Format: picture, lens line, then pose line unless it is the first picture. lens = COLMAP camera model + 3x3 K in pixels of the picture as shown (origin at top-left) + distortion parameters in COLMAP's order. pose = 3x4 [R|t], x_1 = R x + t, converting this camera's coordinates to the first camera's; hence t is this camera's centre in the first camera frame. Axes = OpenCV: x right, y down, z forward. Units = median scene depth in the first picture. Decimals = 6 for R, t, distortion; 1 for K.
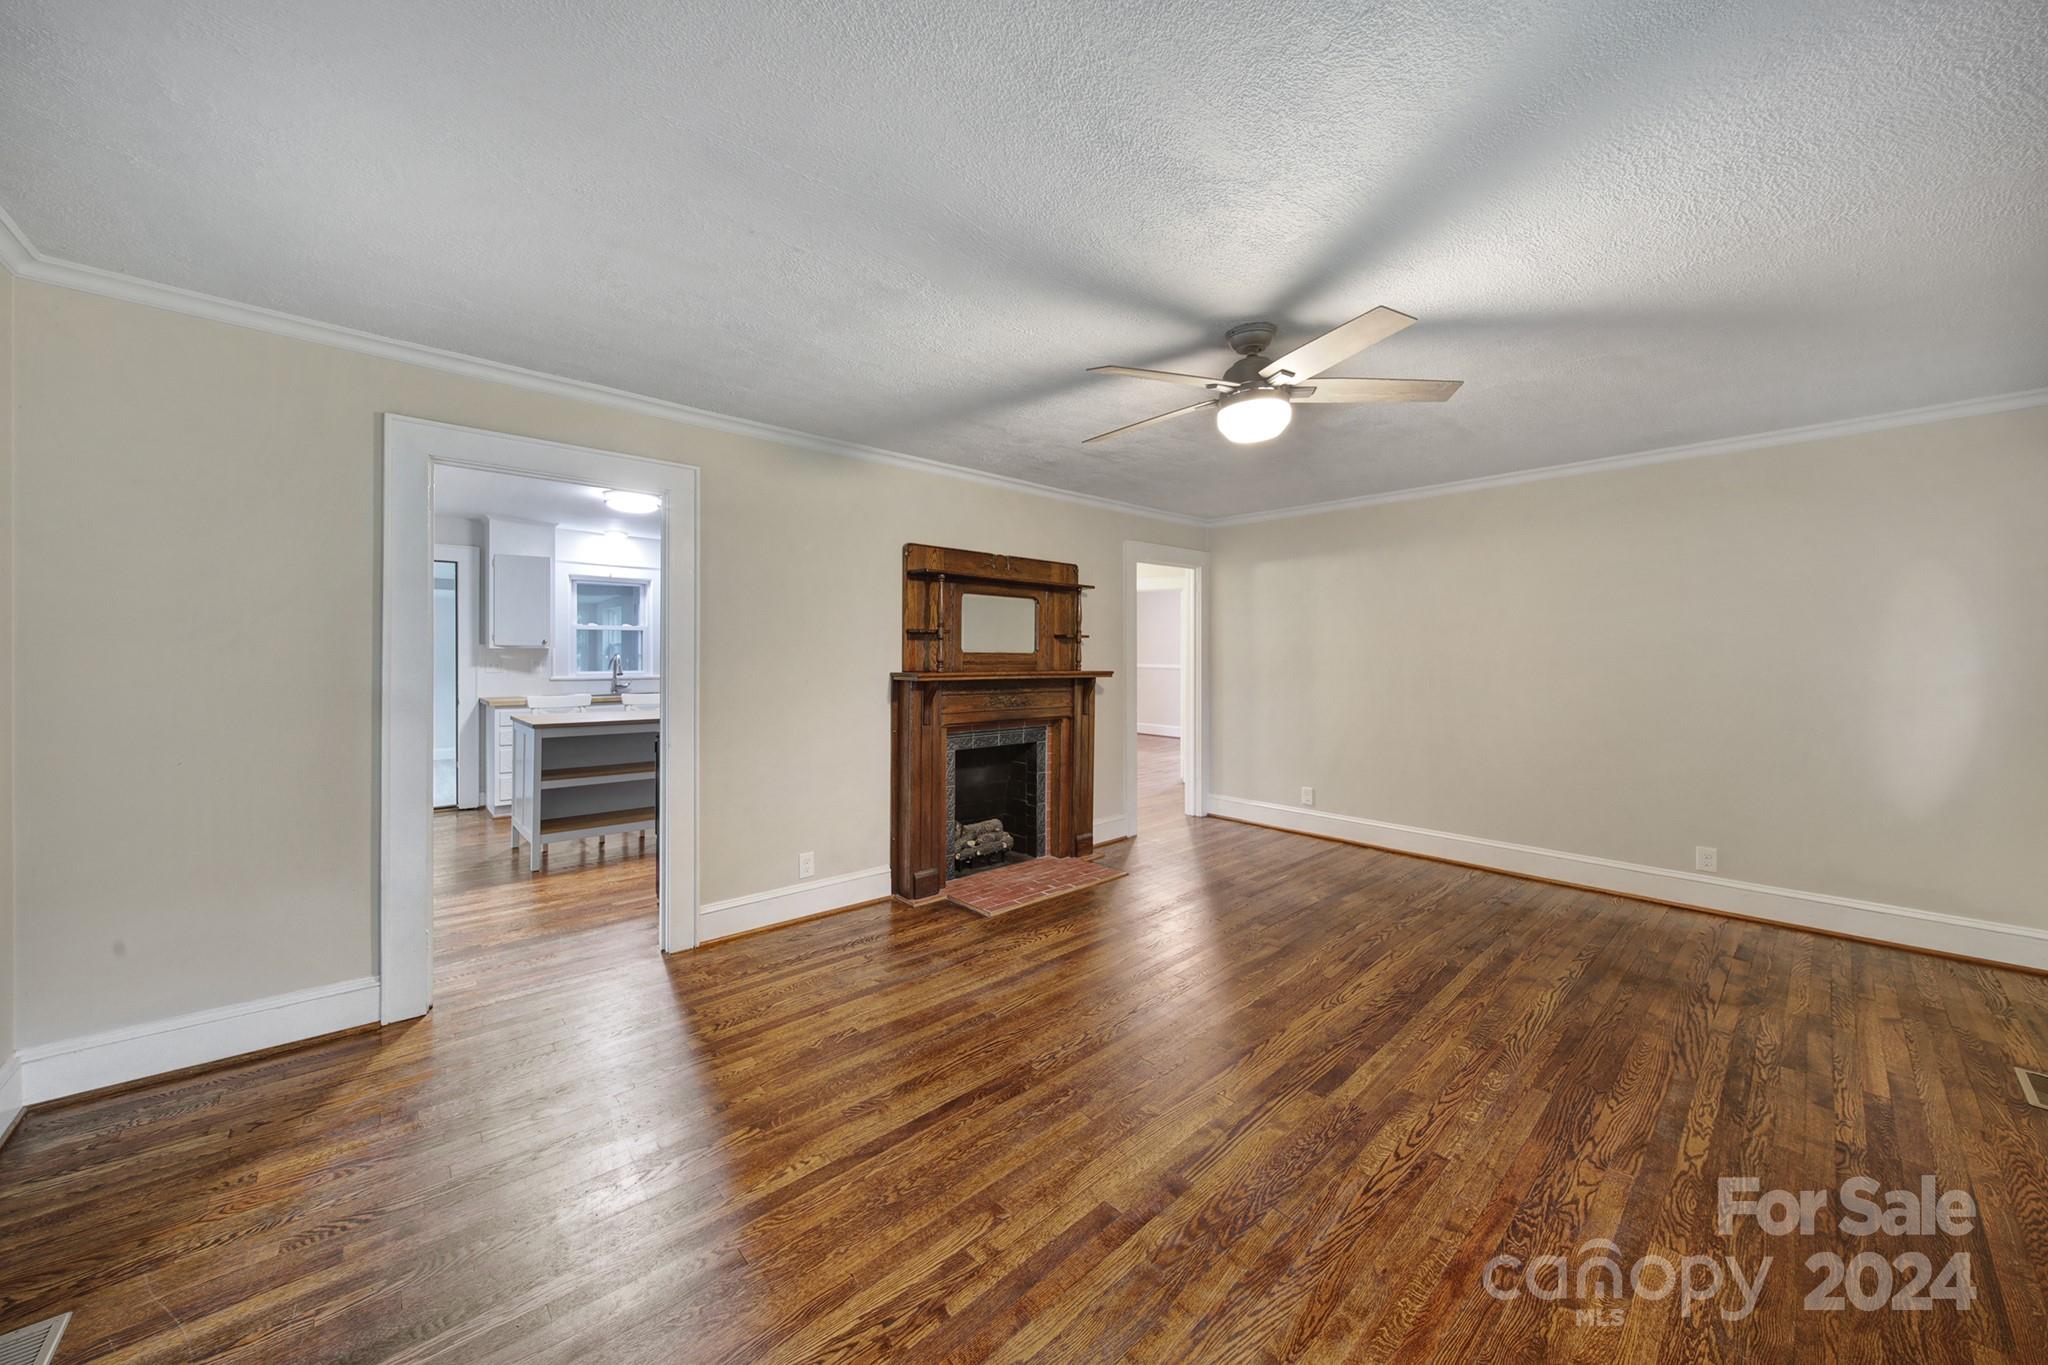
lens RADIAL K [[745.8, 0, 1000.7], [0, 745.8, 648.6], [0, 0, 1]] dist [0.000494, 0.000081]
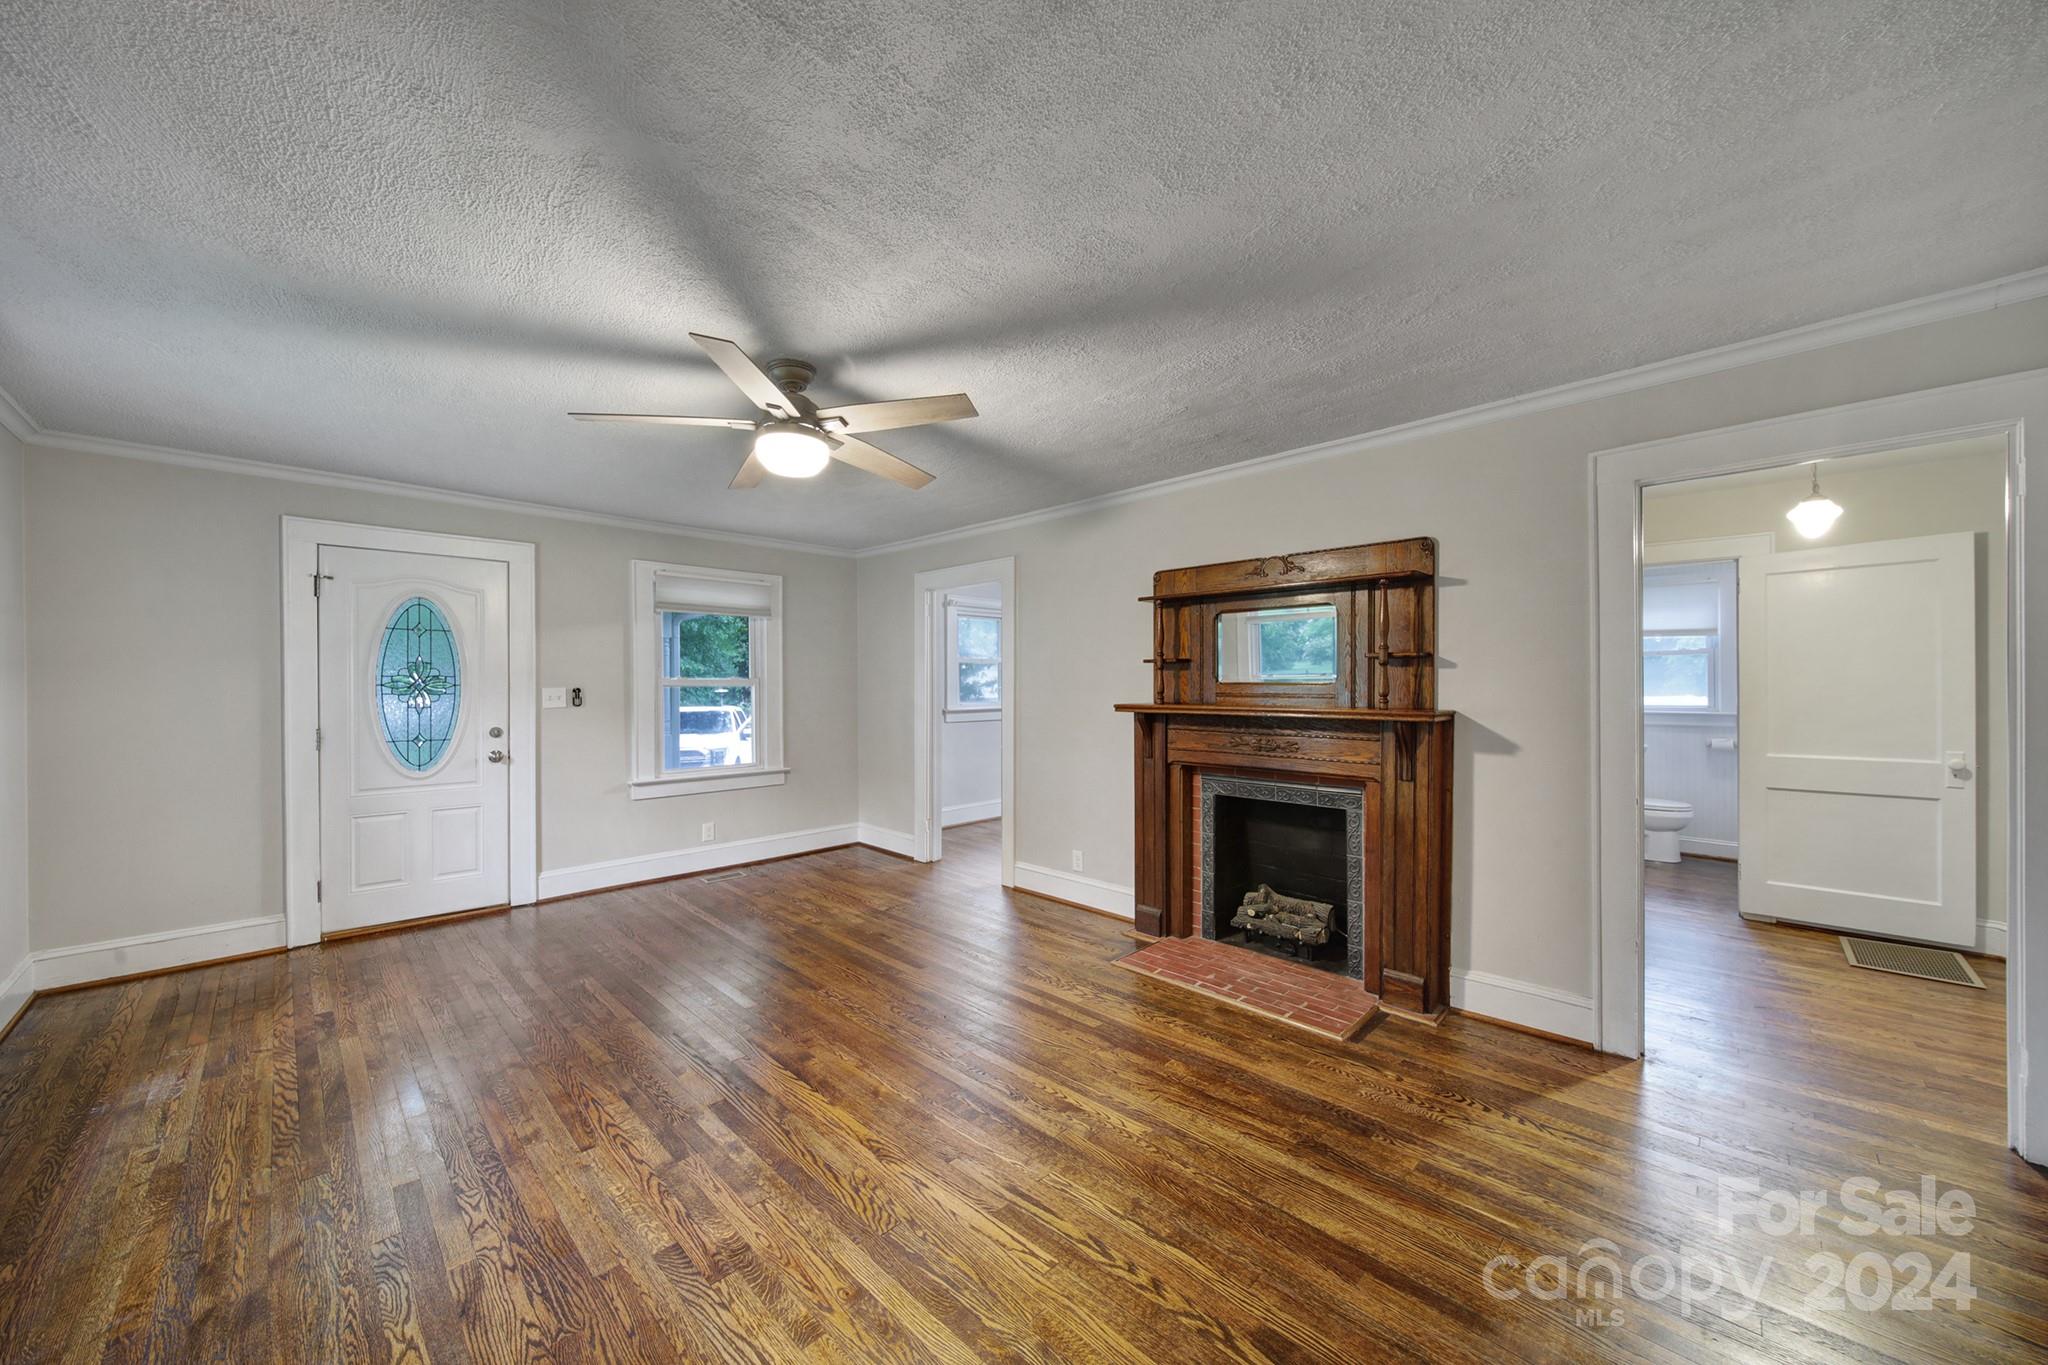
lens RADIAL K [[726.2, 0, 1019.1], [0, 726.2, 671.7], [0, 0, 1]] dist [-0.009605, -0.000027]
pose [[0.061383, -0.025060, -0.997800, 0.884431], [0.006128, 0.999675, -0.024730, 0.014037], [0.998095, -0.004597, 0.061516, 0.819788]]
